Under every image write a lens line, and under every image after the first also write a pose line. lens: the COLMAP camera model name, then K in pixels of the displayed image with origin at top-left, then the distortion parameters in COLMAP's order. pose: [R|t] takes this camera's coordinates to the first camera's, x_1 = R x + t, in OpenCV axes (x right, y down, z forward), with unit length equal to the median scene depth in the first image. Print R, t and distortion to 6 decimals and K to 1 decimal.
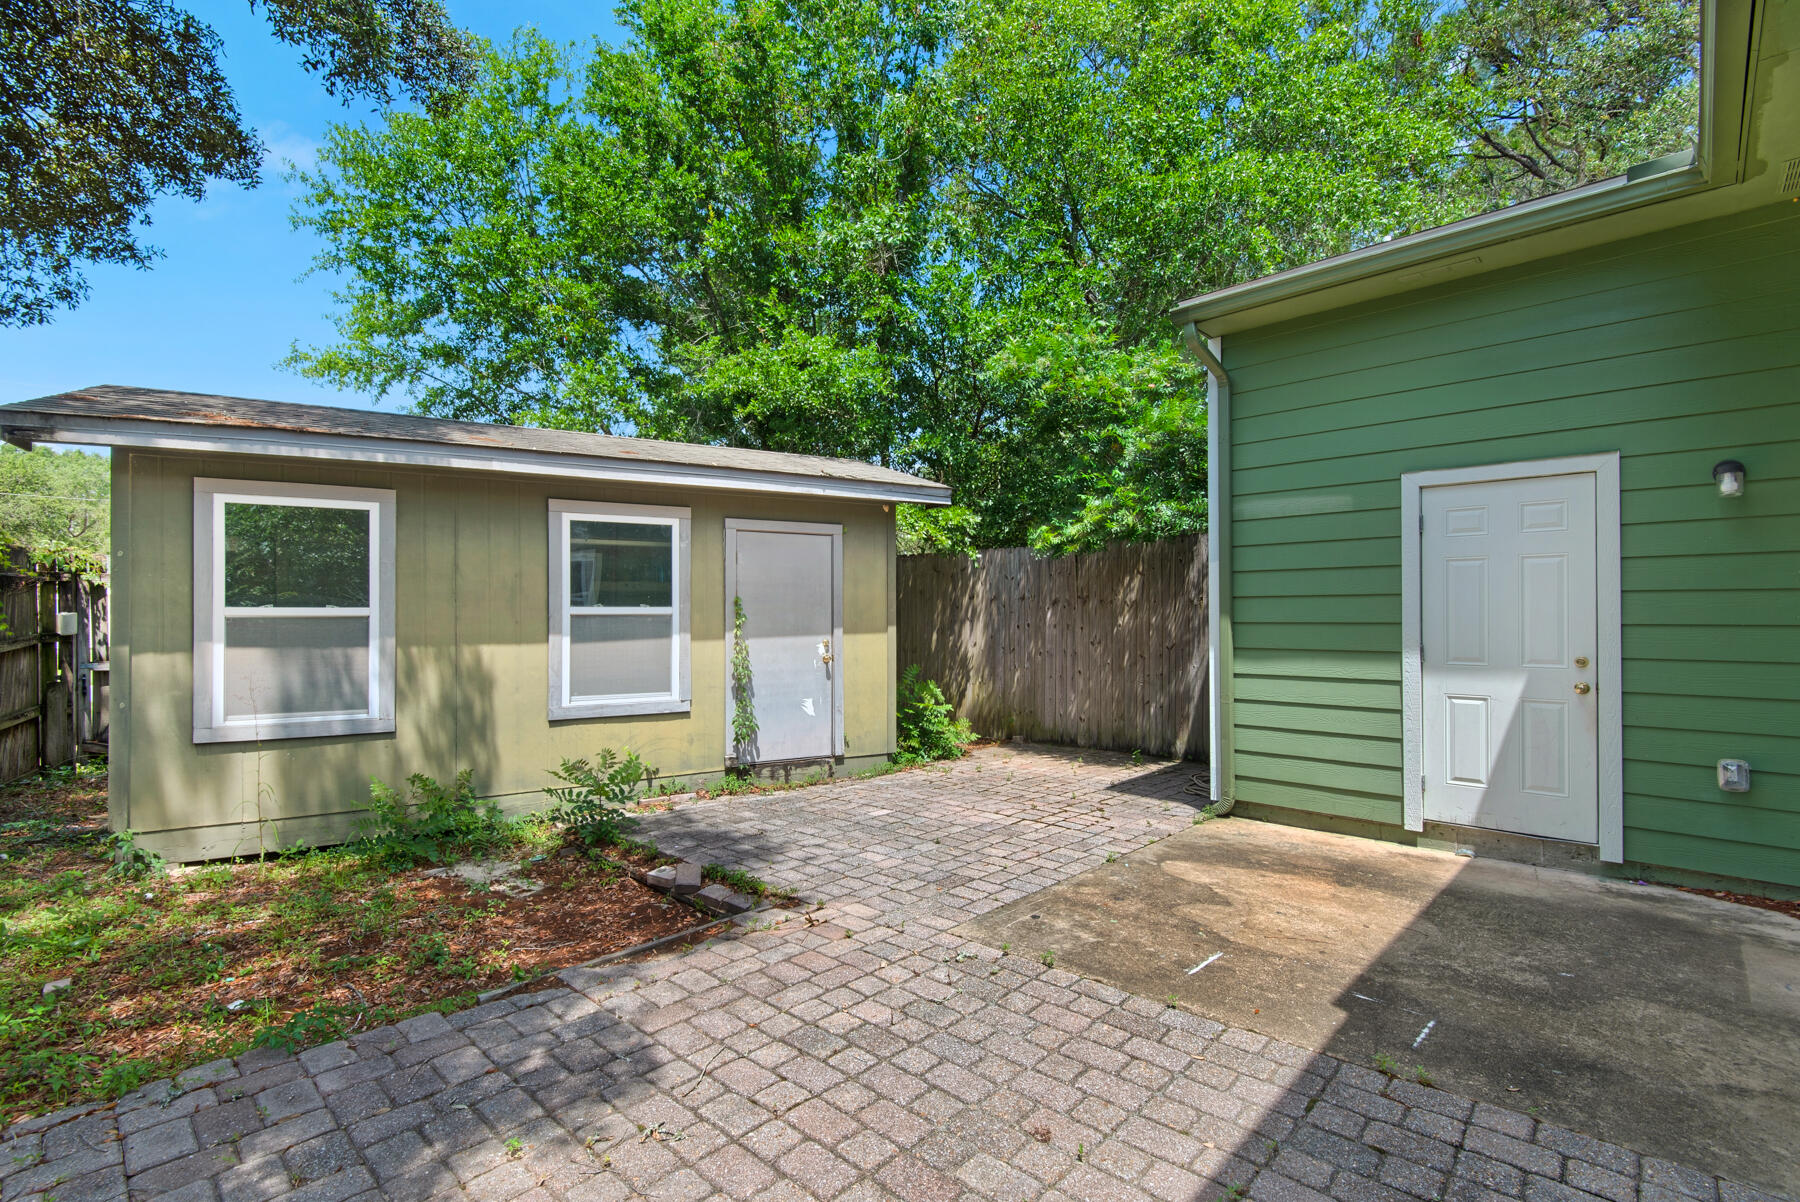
lens RADIAL K [[822.2, 0, 893.6], [0, 822.2, 622.4], [0, 0, 1]] dist [0.037836, -0.025916]
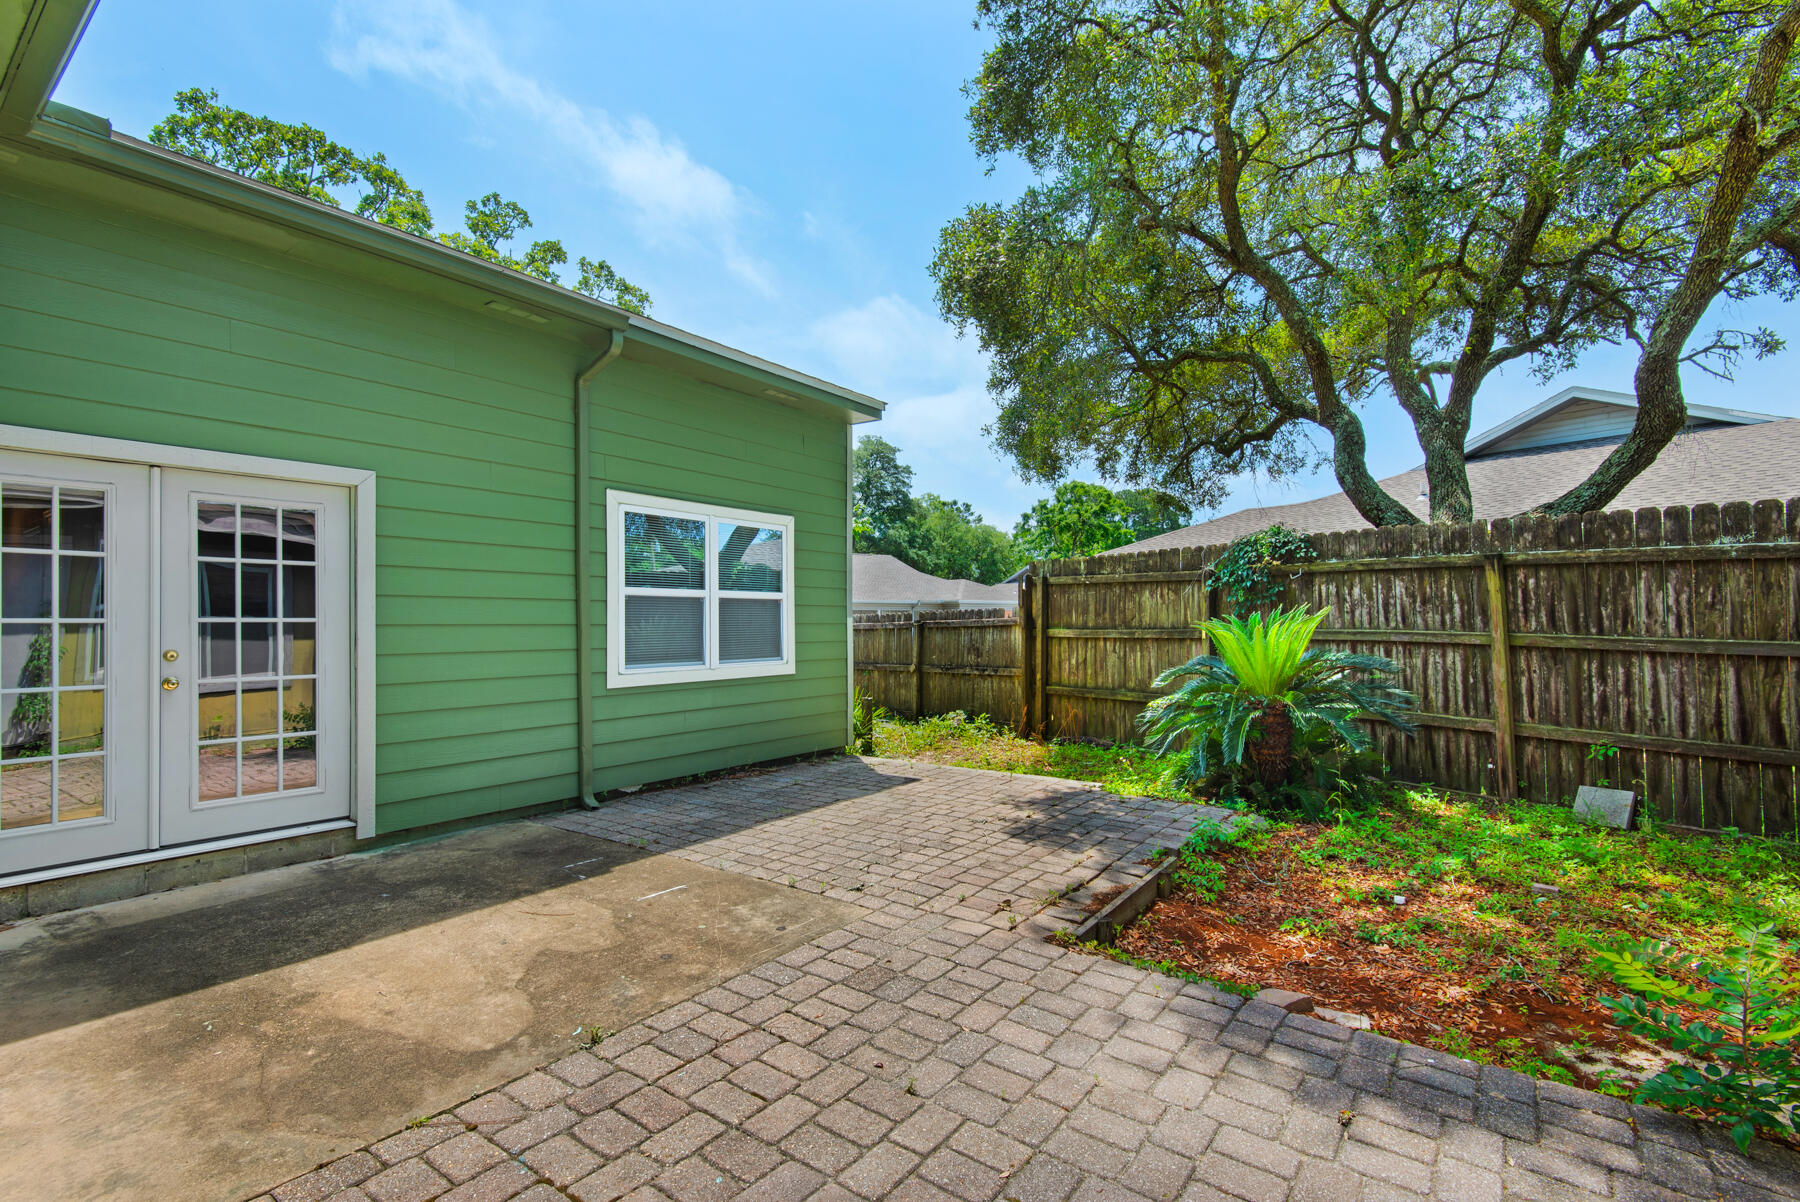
lens RADIAL K [[811.9, 0, 897.5], [0, 811.9, 606.6], [0, 0, 1]] dist [0.035974, -0.024820]
pose [[-0.991645, 0.003487, -0.128946, 0.123703], [0.005002, 0.999922, -0.011422, 0.001214], [0.128896, -0.011971, -0.991586, 1.510350]]
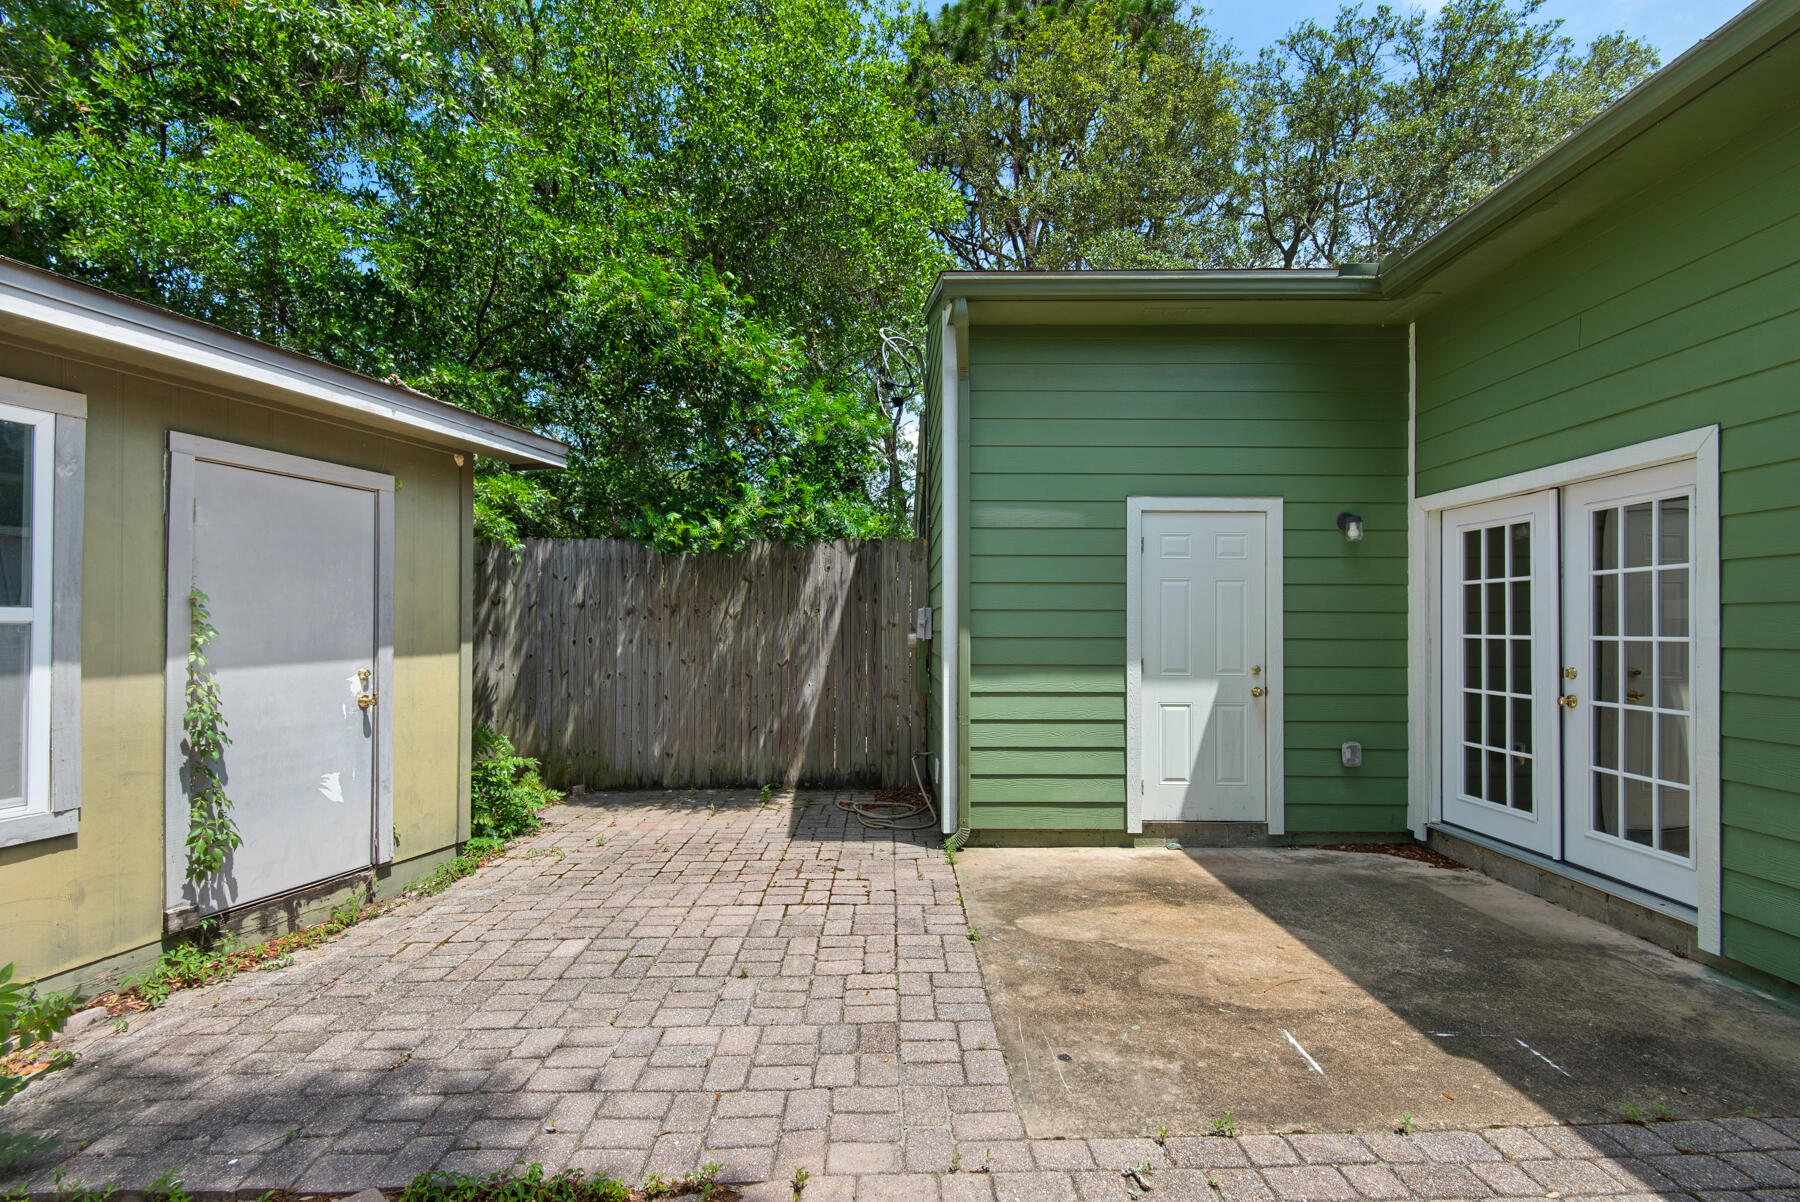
lens RADIAL K [[822.2, 0, 893.6], [0, 822.2, 622.4], [0, 0, 1]] dist [0.037836, -0.025916]
pose [[0.712083, 0.008903, 0.702038, -0.336991], [0.000798, 0.999909, -0.013490, -0.004566], [-0.702094, 0.010166, 0.712011, 0.462347]]
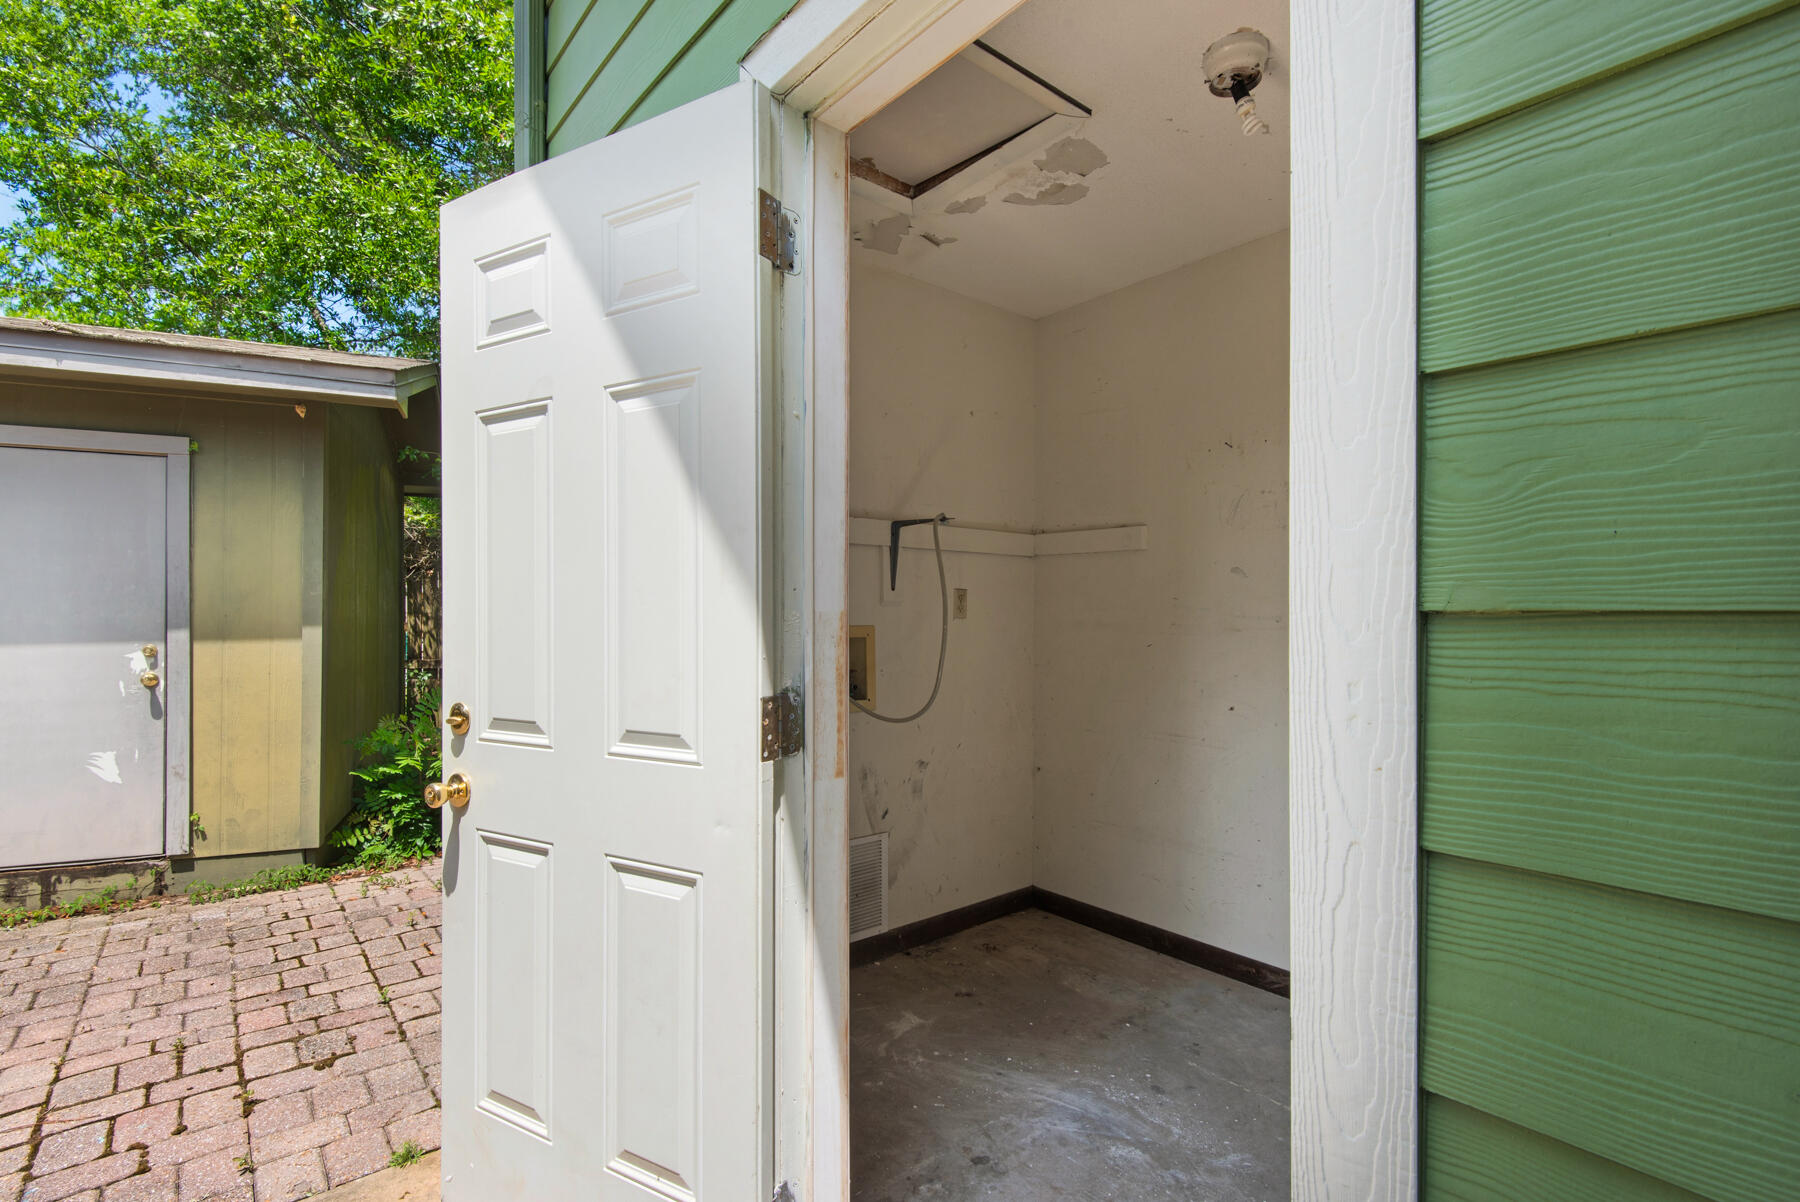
lens RADIAL K [[838.7, 0, 895.9], [0, 838.7, 612.3], [0, 0, 1]] dist [-0.002122, -0.000419]
pose [[0.993657, 0.006551, -0.112259, 0.699317], [-0.007750, 0.999917, -0.010251, 0.001989], [0.112183, 0.011056, 0.993626, 0.732029]]
